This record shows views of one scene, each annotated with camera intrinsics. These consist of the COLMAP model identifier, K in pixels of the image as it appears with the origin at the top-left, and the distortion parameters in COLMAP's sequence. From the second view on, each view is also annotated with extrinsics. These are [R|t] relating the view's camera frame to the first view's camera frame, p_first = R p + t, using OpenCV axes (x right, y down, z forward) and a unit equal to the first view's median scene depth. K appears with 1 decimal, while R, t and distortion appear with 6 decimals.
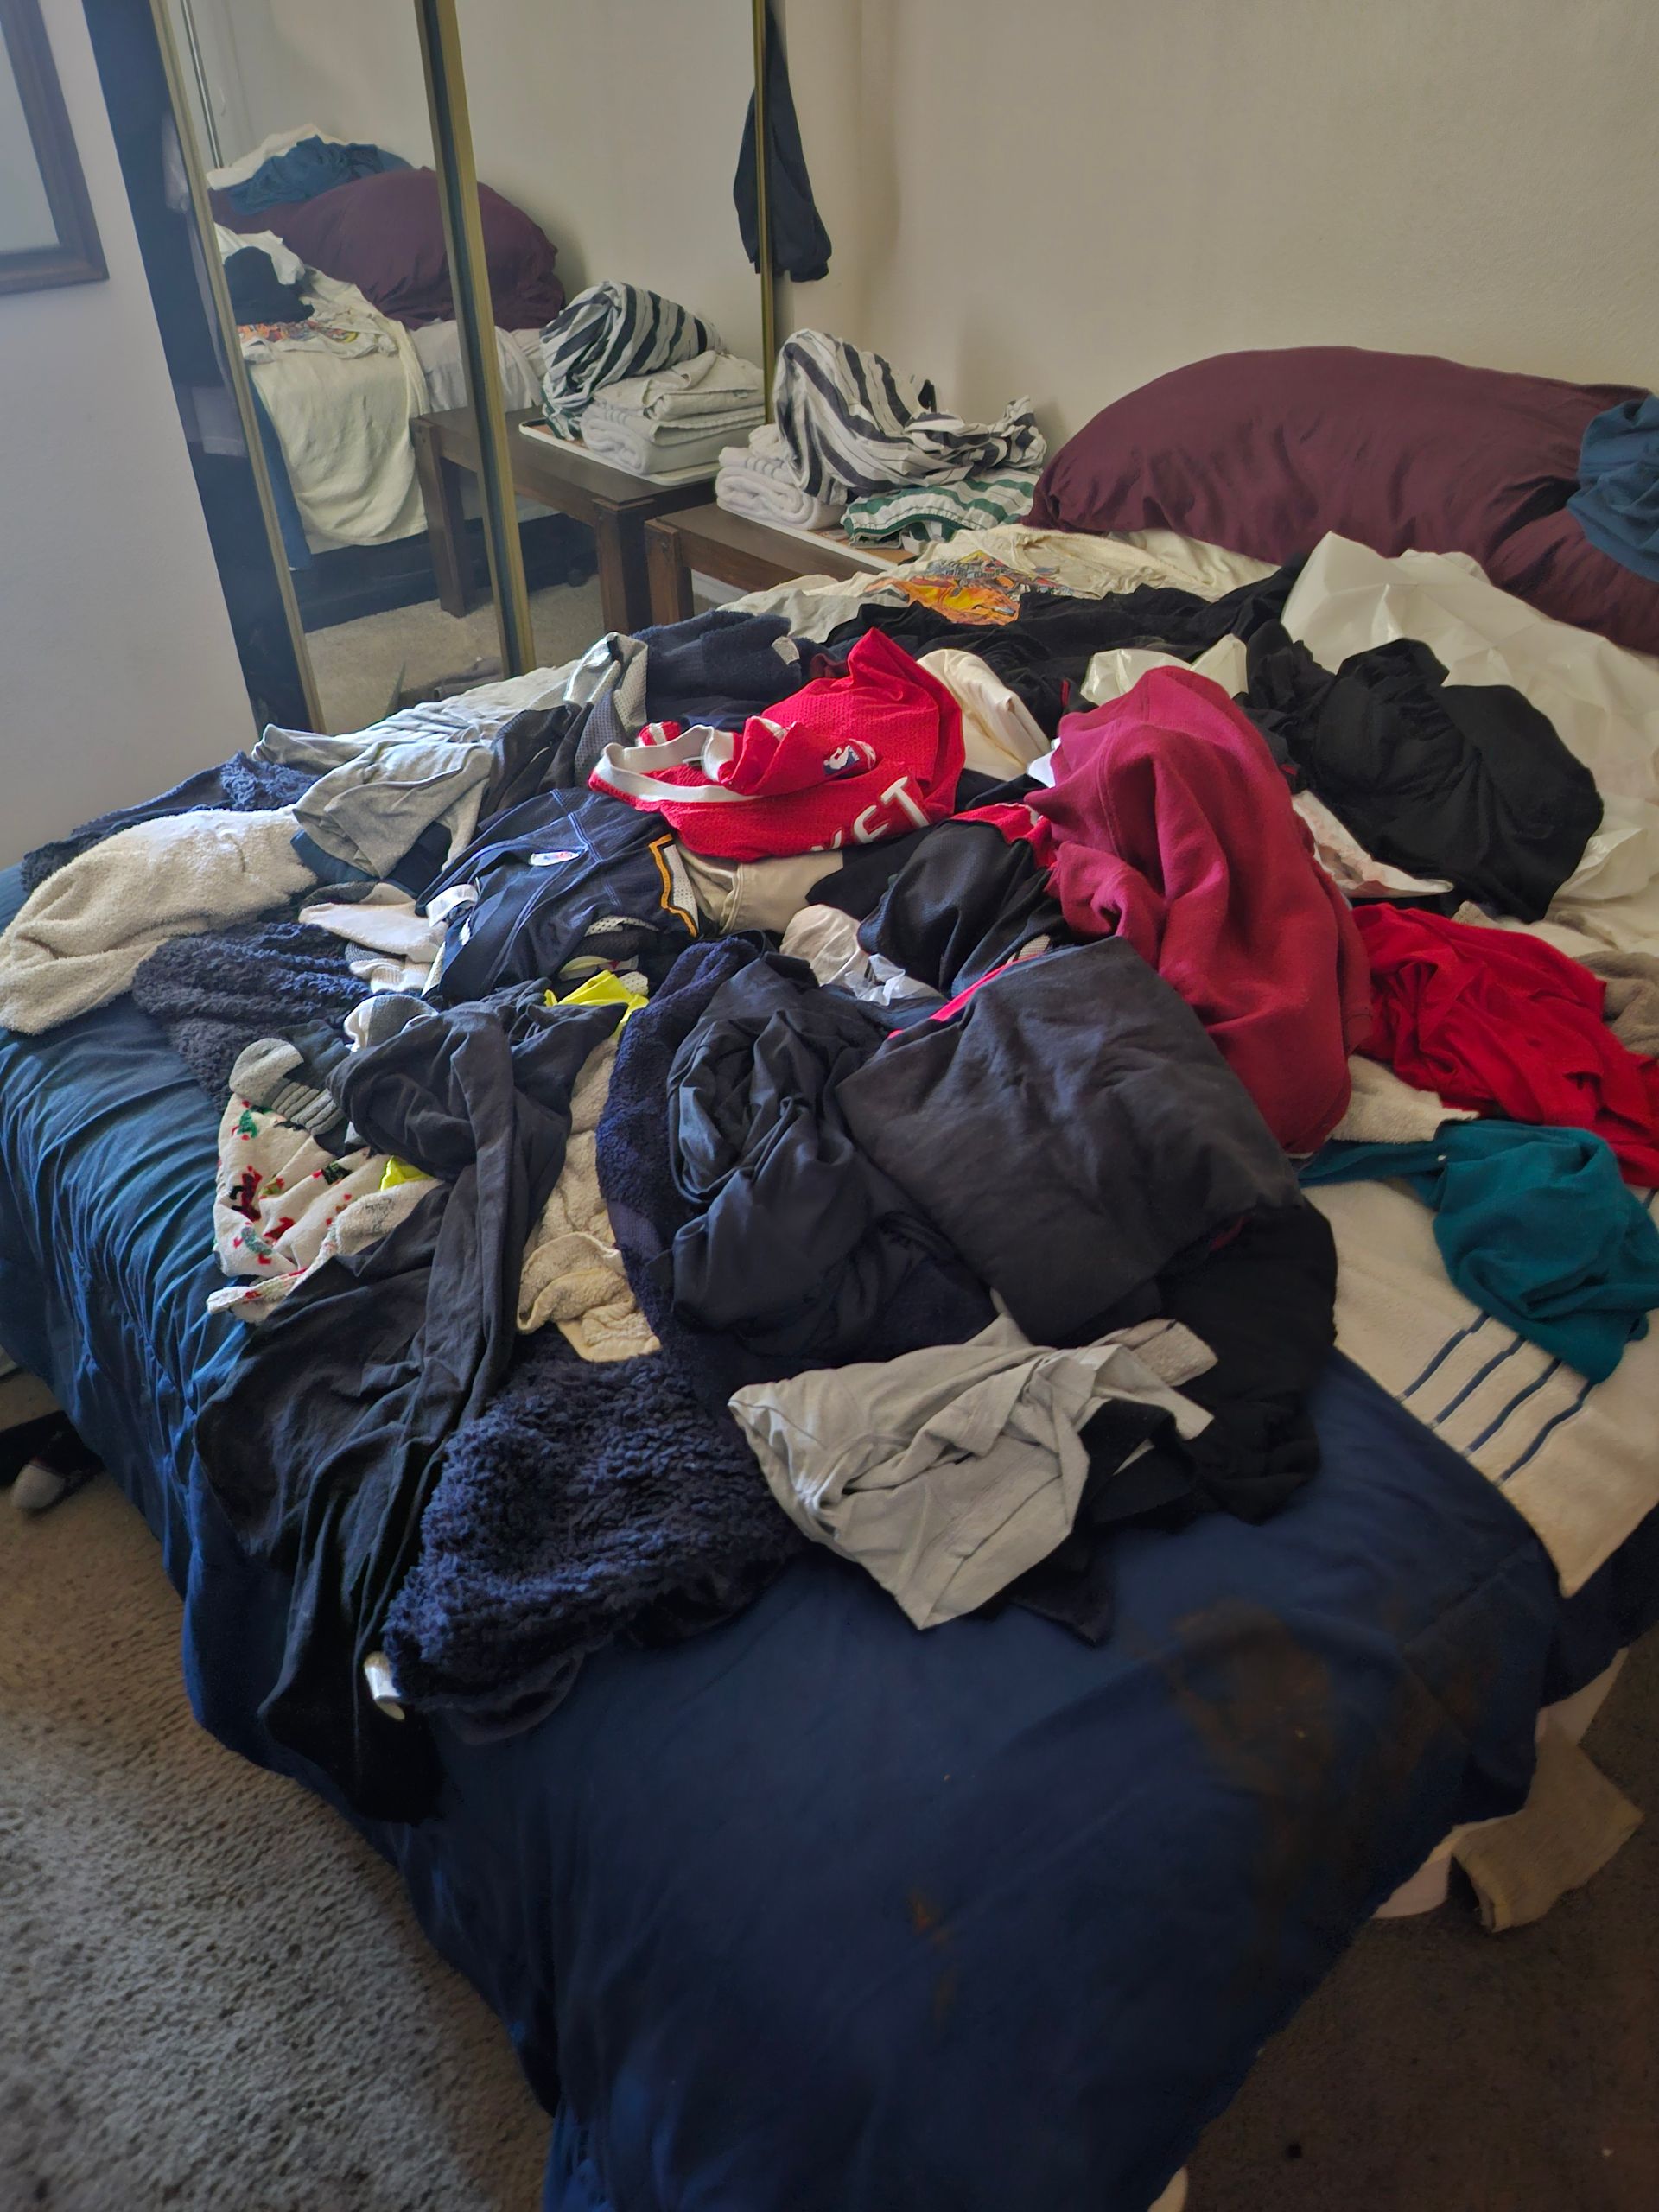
lens RADIAL K [[1551.9, 0, 829.5], [0, 1551.9, 1106.0], [0, 0, 1]] dist [0.068423, -0.079040]
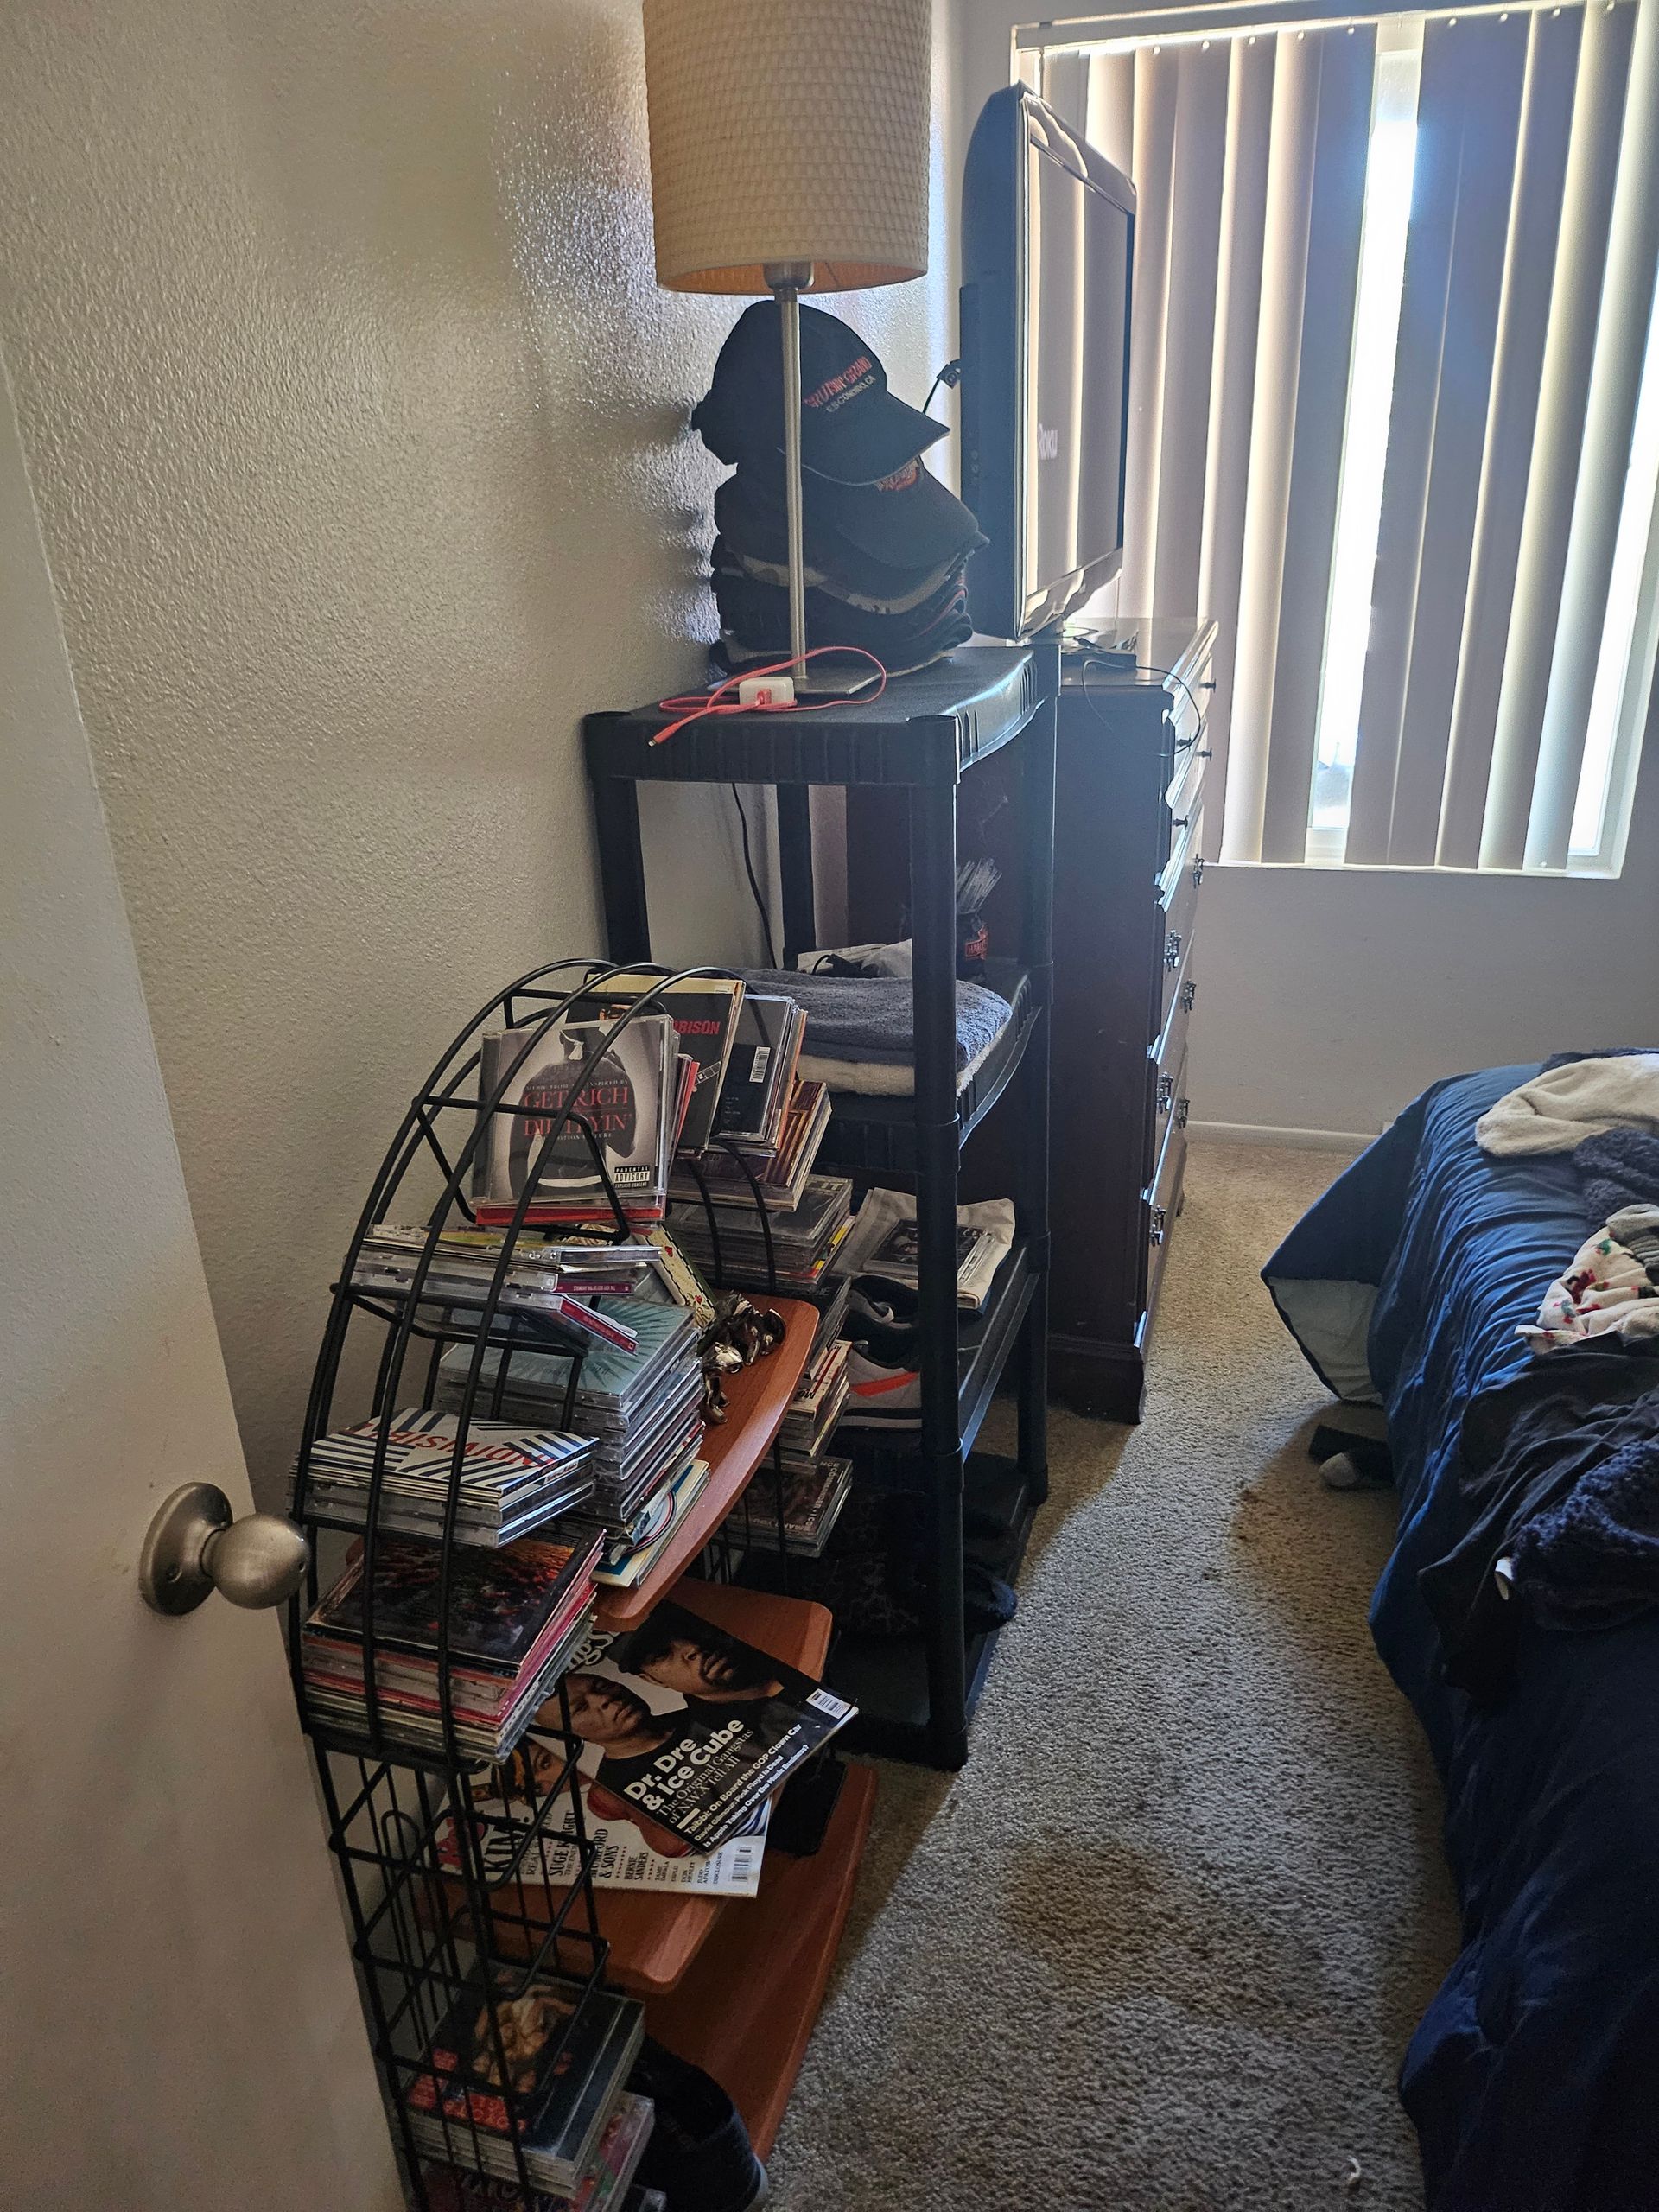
lens RADIAL K [[1551.9, 0, 829.5], [0, 1551.9, 1106.0], [0, 0, 1]] dist [0.068423, -0.079040]
pose [[0.558862, 0.308632, -0.769688, 0.273554], [-0.464438, 0.885426, 0.017818, 0.198297], [0.687001, 0.347515, 0.638172, -0.390360]]
